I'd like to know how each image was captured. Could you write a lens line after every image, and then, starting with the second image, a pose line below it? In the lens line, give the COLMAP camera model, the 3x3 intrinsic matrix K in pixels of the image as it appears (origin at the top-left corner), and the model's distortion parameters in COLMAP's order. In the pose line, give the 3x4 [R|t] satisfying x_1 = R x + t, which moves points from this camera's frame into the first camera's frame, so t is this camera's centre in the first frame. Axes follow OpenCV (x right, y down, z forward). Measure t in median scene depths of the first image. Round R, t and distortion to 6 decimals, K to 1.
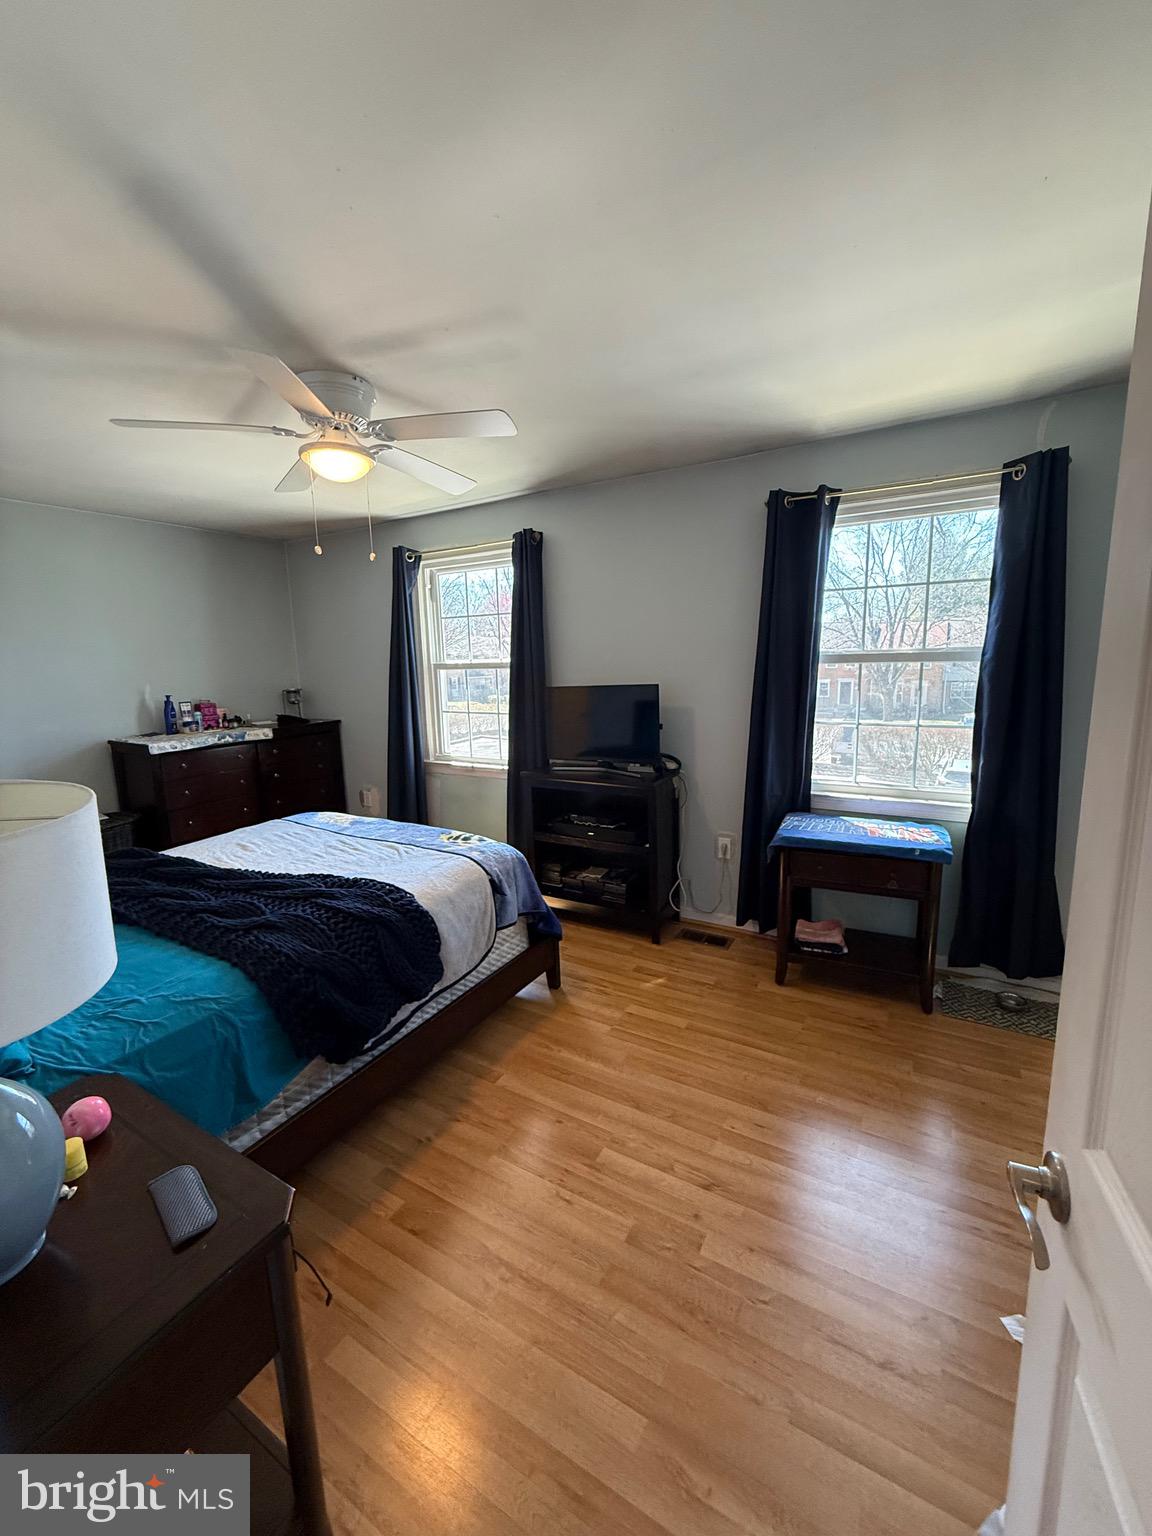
lens RADIAL K [[611.0, 0, 579.8], [0, 611.0, 758.5], [0, 0, 1]] dist [-0.012868, 0.000737]
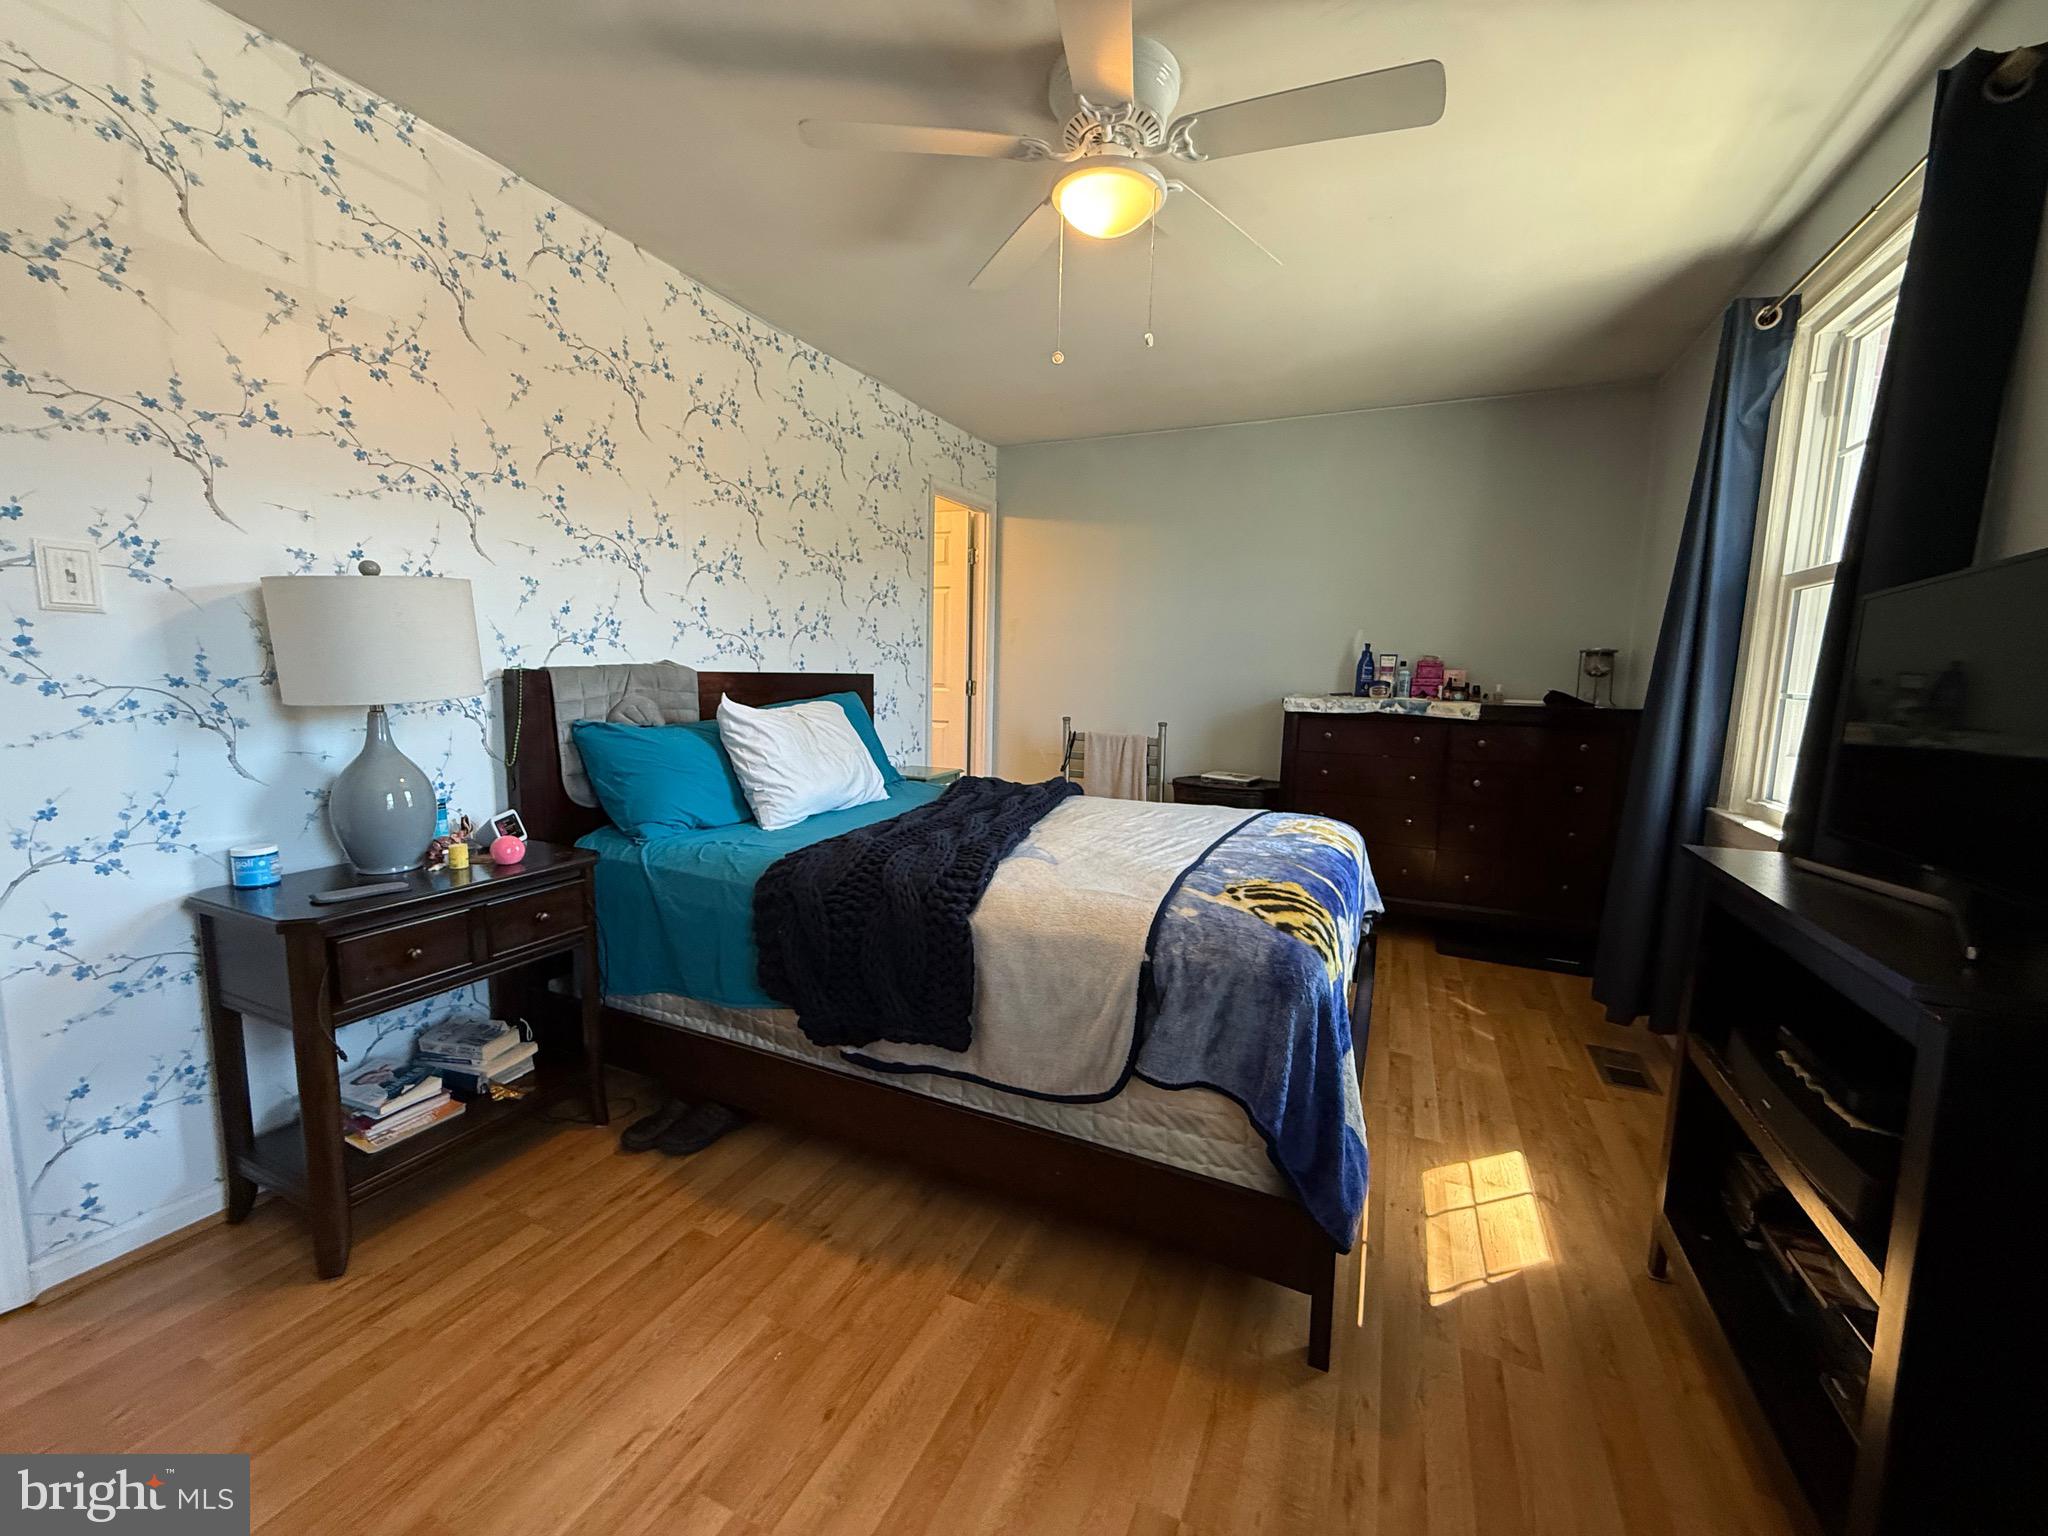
lens RADIAL K [[814.7, 0, 1027.5], [0, 814.7, 778.0], [0, 0, 1]] dist [-0.012868, 0.000737]
pose [[0.092144, 0.159908, -0.982822, 0.419848], [-0.189857, 0.971735, 0.140304, -0.008781], [0.977478, 0.173667, 0.119899, 0.787323]]
